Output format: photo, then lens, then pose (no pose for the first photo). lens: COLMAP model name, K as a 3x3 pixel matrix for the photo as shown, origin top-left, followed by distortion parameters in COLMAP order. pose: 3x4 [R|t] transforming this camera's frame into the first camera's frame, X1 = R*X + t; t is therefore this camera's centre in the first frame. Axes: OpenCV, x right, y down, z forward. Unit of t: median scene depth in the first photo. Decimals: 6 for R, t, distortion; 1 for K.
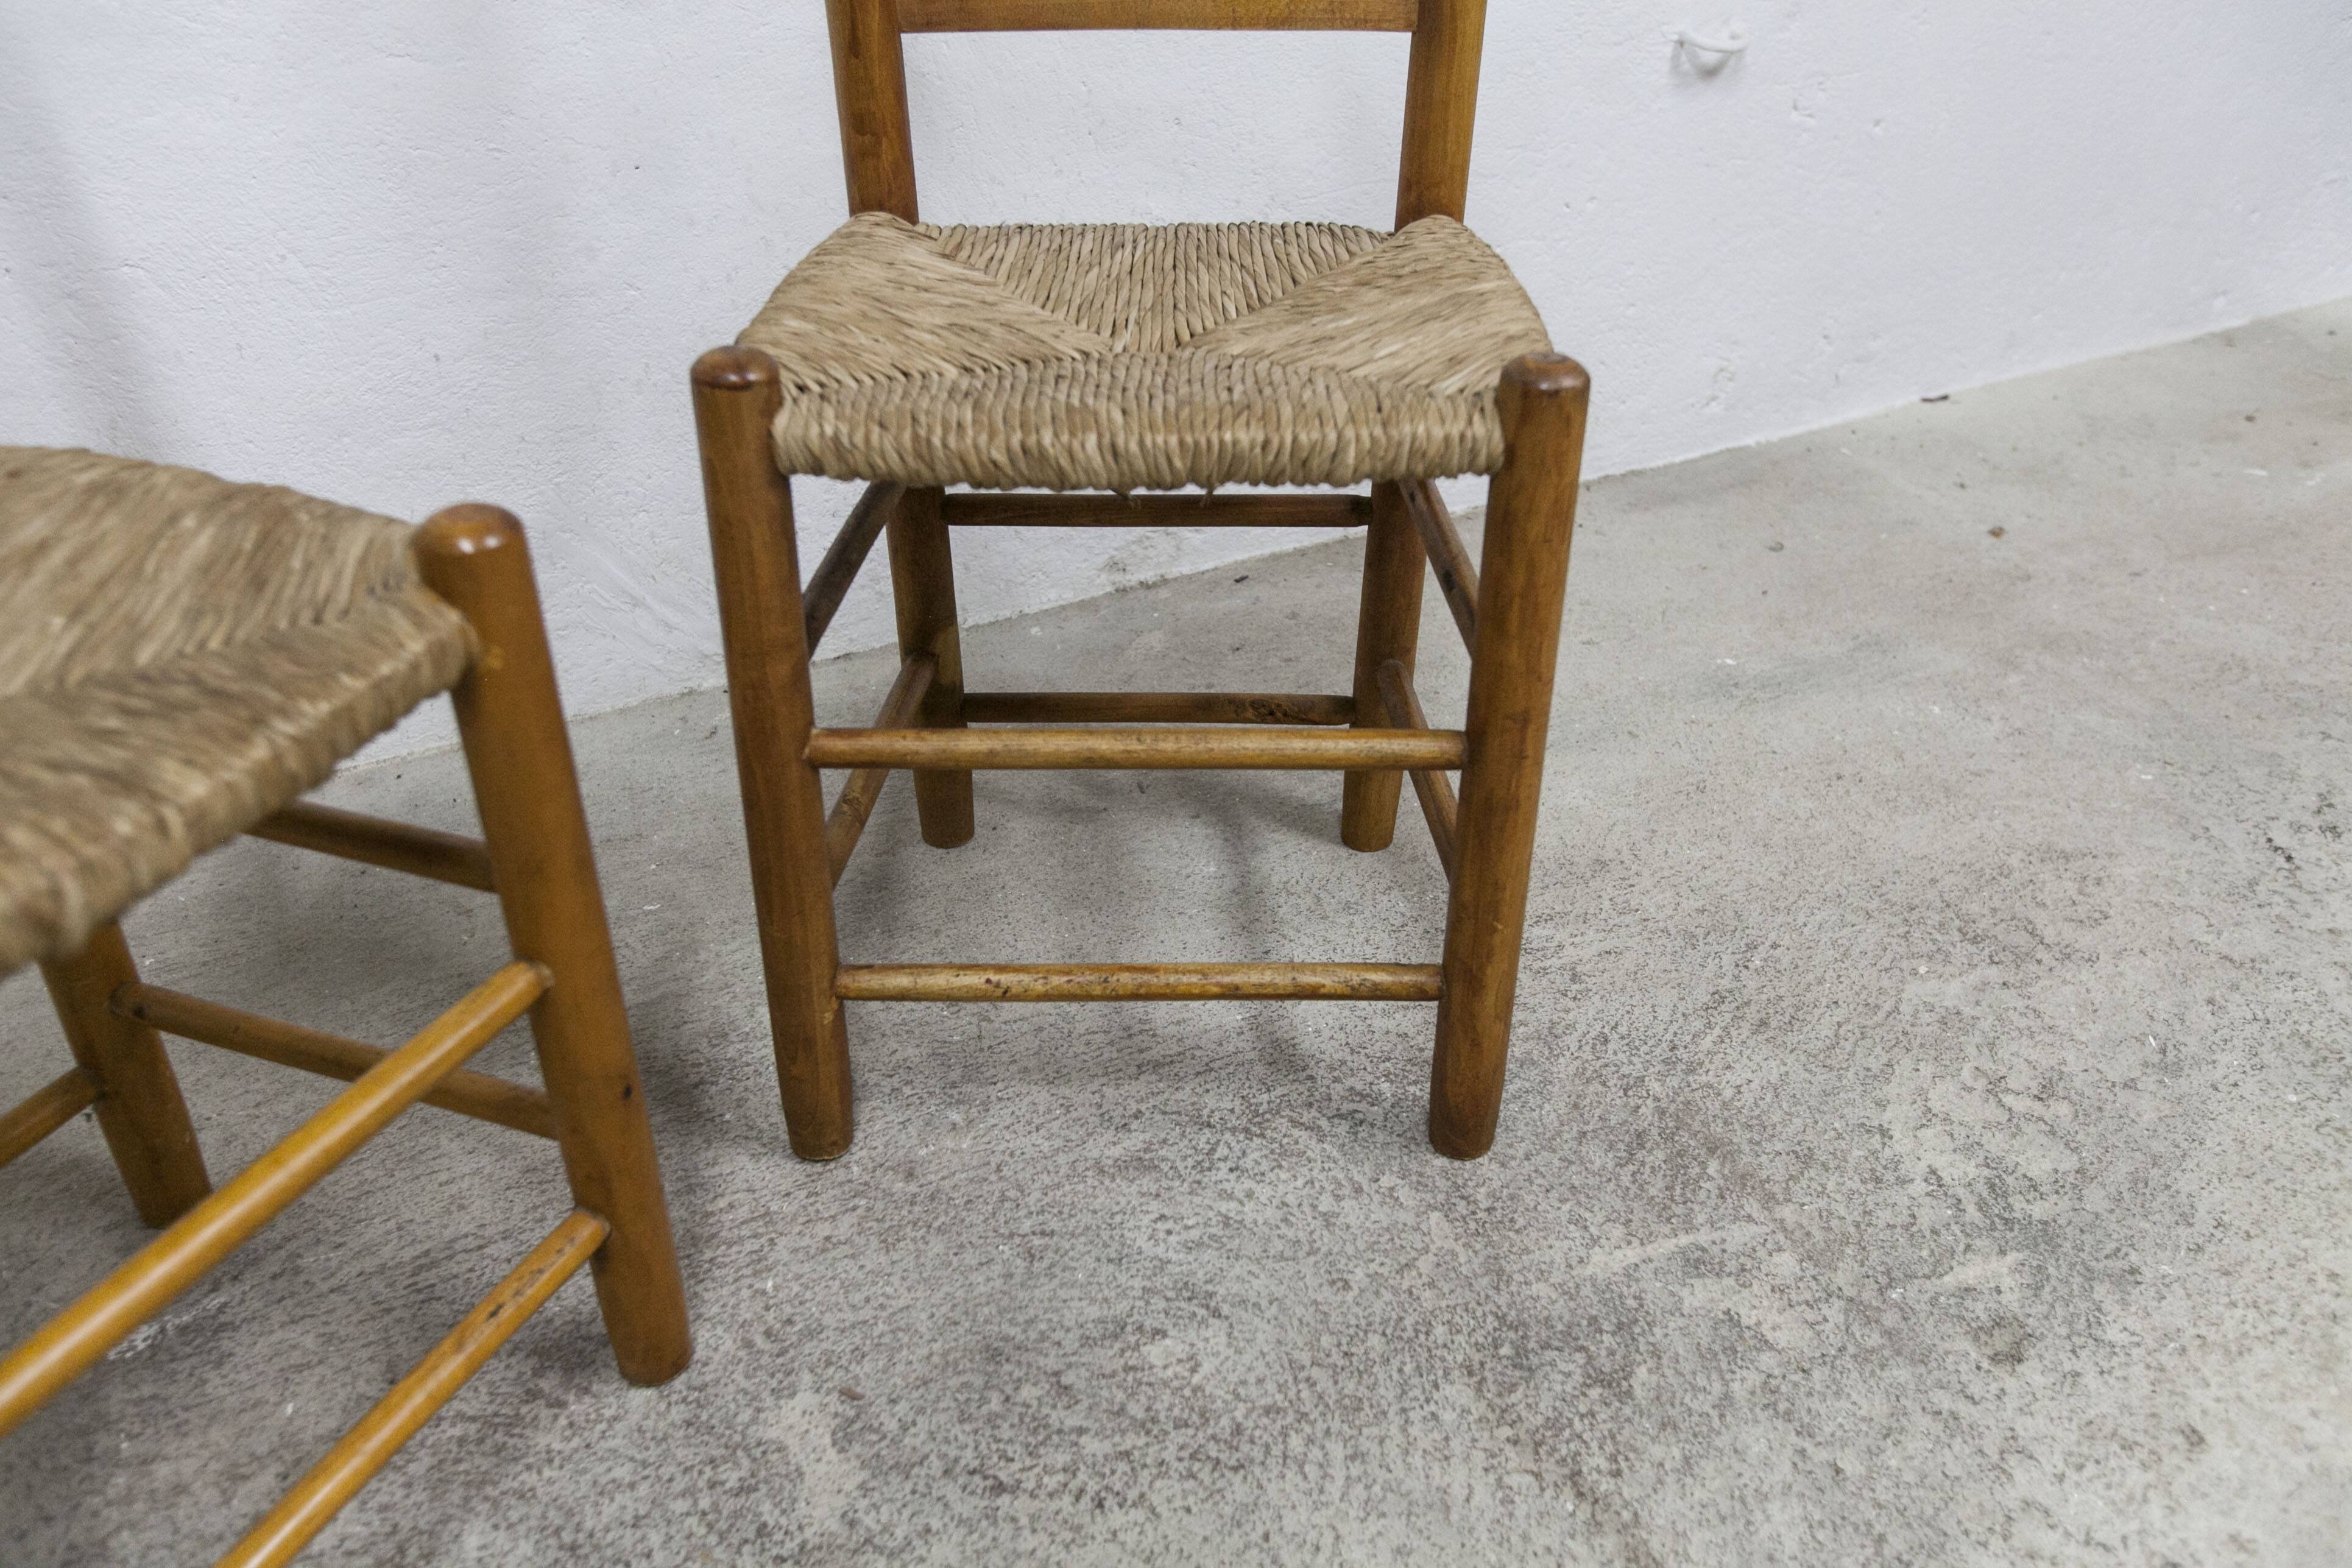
lens RADIAL K [[1858.9, 0, 1174.3], [0, 1858.9, 792.9], [0, 0, 1]] dist [-0.003916, 0.000692]
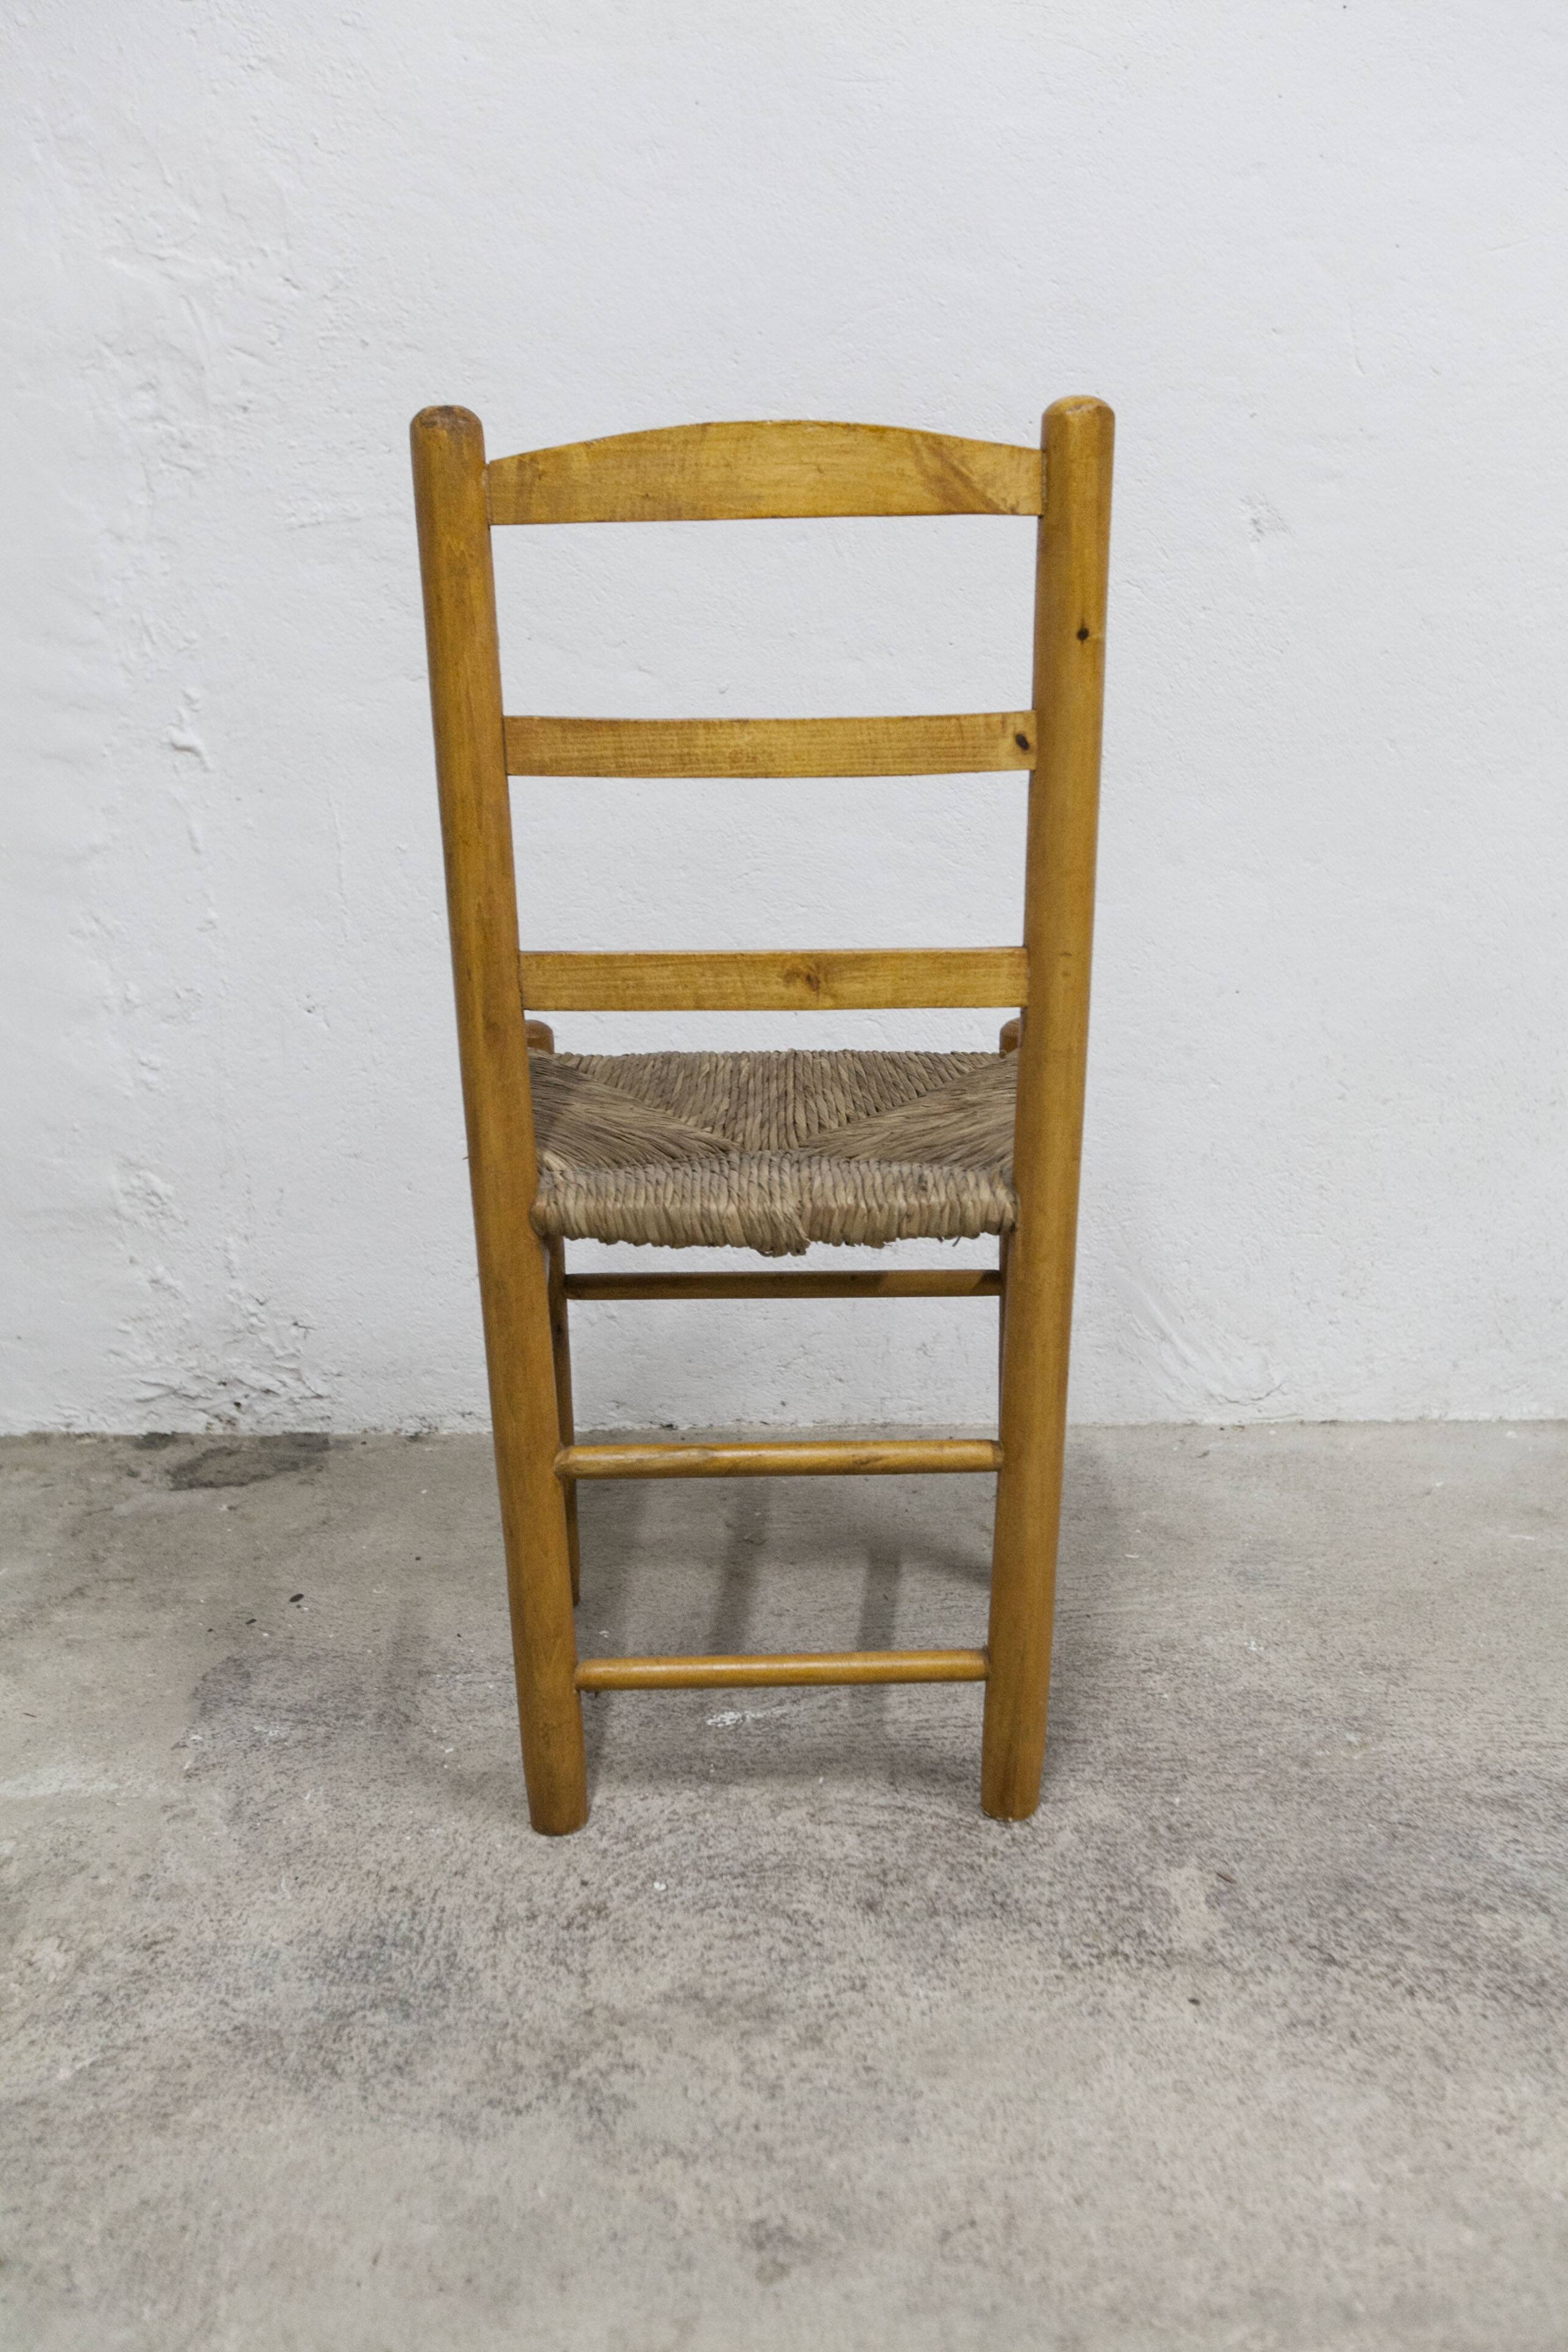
lens RADIAL K [[2171.4, 0, 788.8], [0, 2171.4, 1183.9], [0, 0, 1]] dist [0.008214, -0.015679]
pose [[0.892297, 0.119743, -0.435280, 0.132802], [-0.239942, 0.942513, -0.232586, 0.271295], [0.382406, 0.311978, 0.869733, -0.489920]]
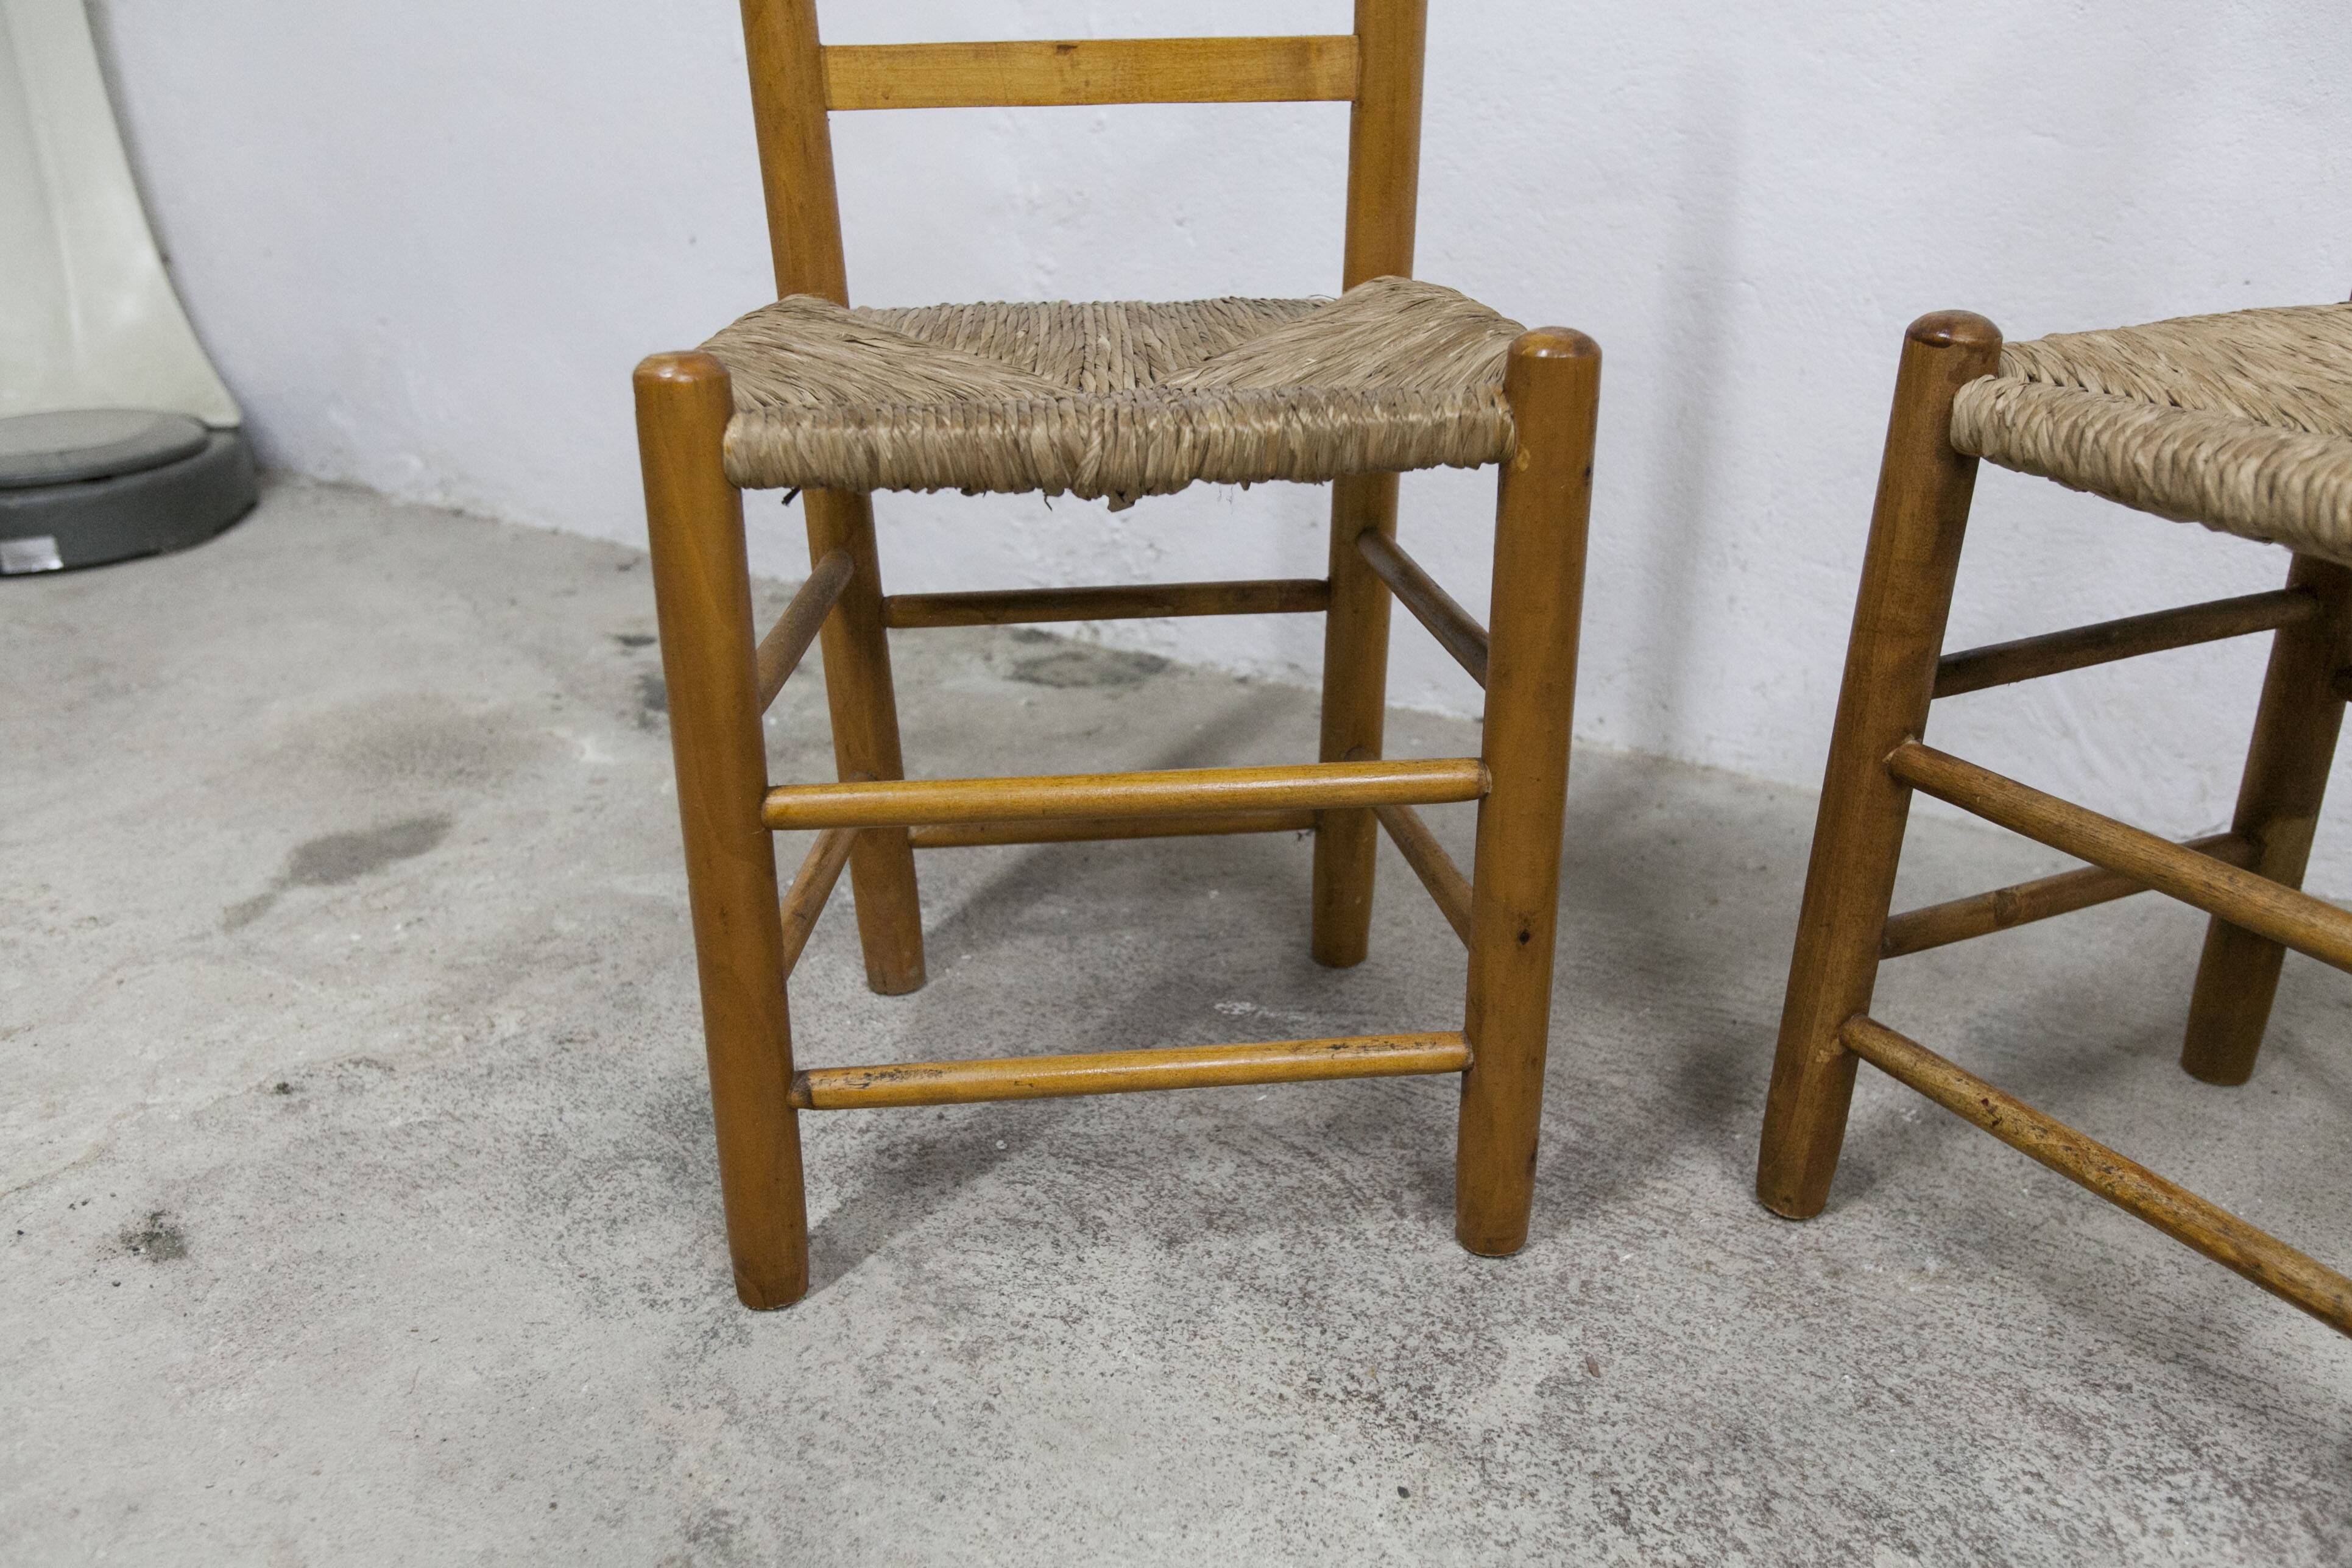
lens RADIAL K [[1858.9, 0, 1174.3], [0, 1858.9, 792.9], [0, 0, 1]] dist [-0.003916, 0.000692]
pose [[0.507025, 0.346807, -0.789082, 0.338883], [-0.462662, 0.881921, 0.090327, 0.070787], [0.727234, 0.319280, 0.607611, 0.156341]]
